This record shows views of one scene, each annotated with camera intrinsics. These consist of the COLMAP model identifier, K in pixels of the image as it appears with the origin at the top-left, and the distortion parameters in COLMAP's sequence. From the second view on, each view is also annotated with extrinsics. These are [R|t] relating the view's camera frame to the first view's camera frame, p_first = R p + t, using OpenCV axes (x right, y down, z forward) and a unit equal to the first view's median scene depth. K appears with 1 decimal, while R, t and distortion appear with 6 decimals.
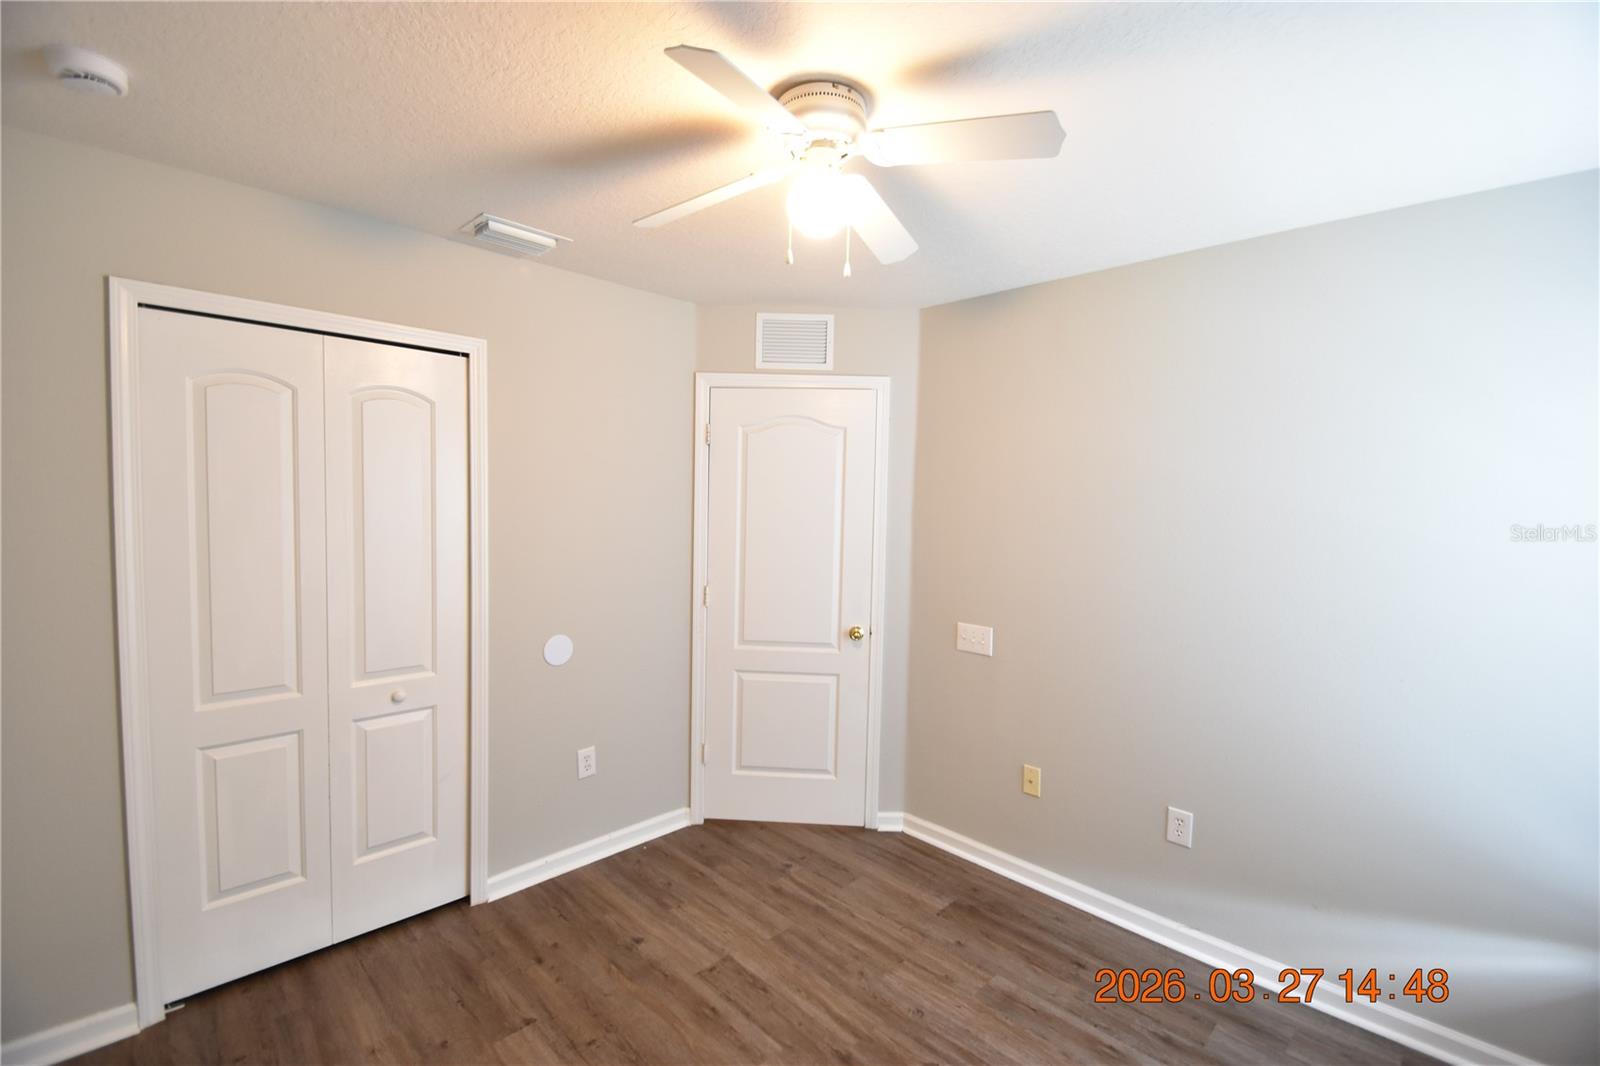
lens RADIAL K [[701.3, 0, 797.4], [0, 701.3, 536.0], [0, 0, 1]] dist [0.015078, -0.018534]
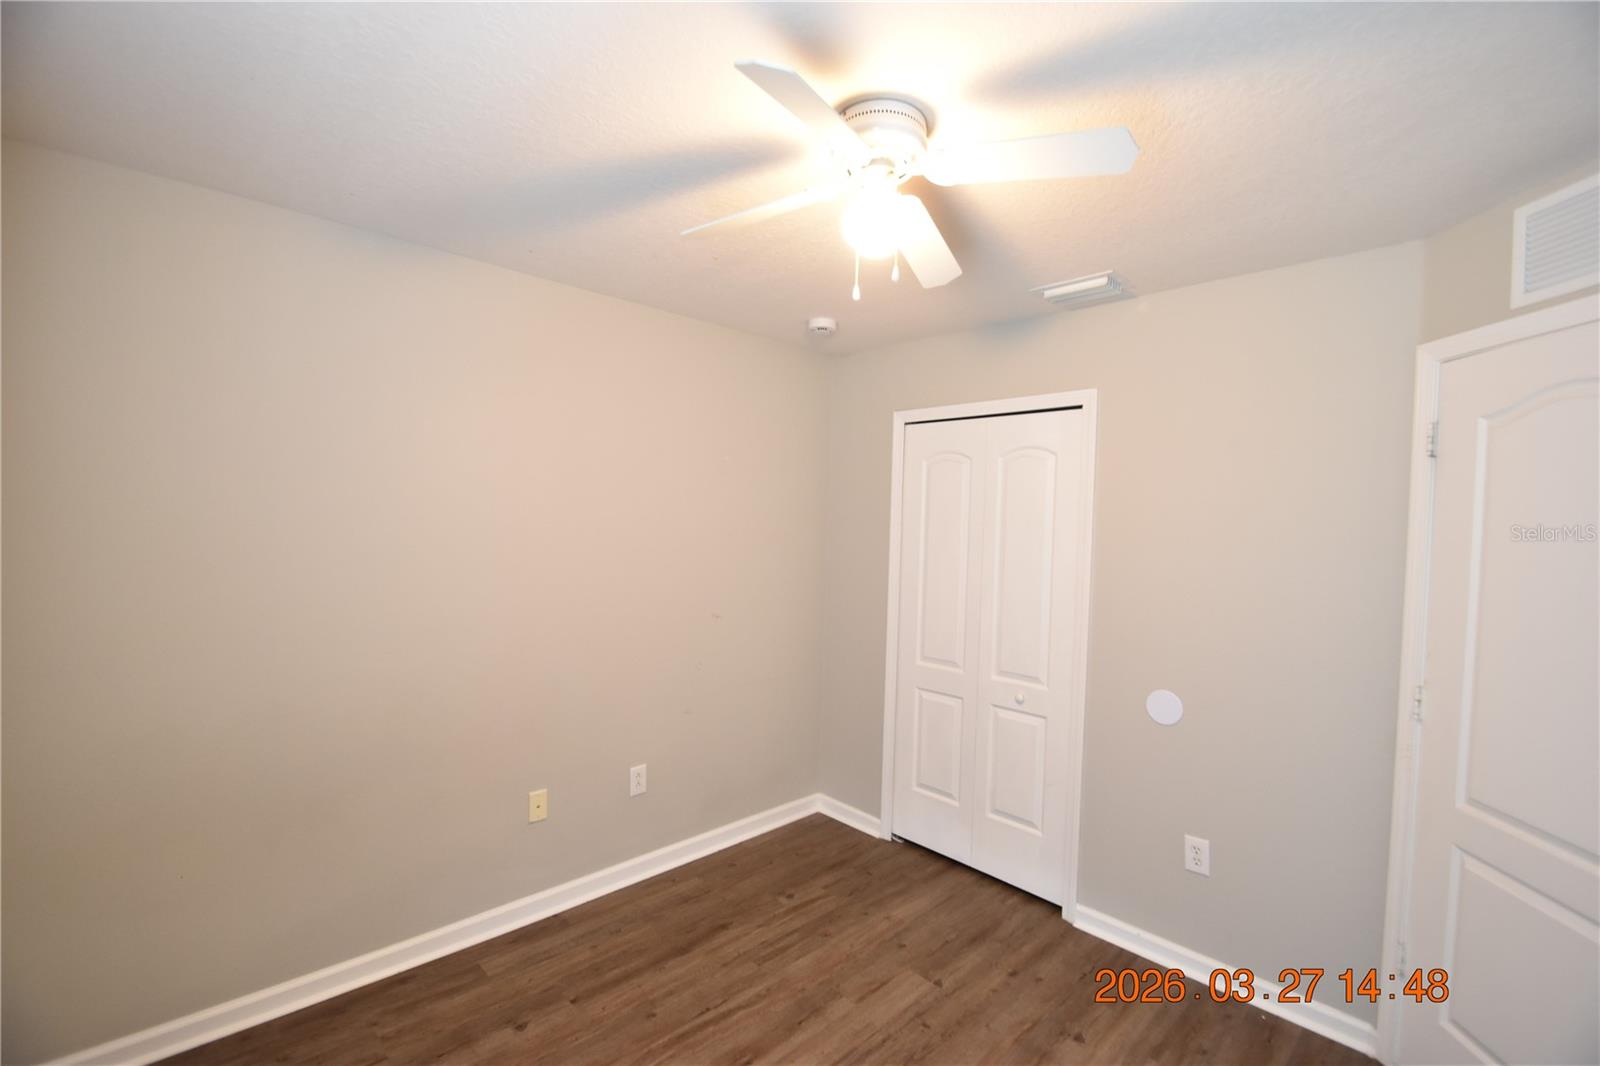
lens RADIAL K [[701.3, 0, 797.4], [0, 701.3, 536.0], [0, 0, 1]] dist [0.015078, -0.018534]
pose [[-0.027094, -0.000346, -0.999633, 0.685271], [-0.080696, 0.996737, 0.001842, -0.023726], [0.996370, 0.080716, -0.027033, 0.648269]]
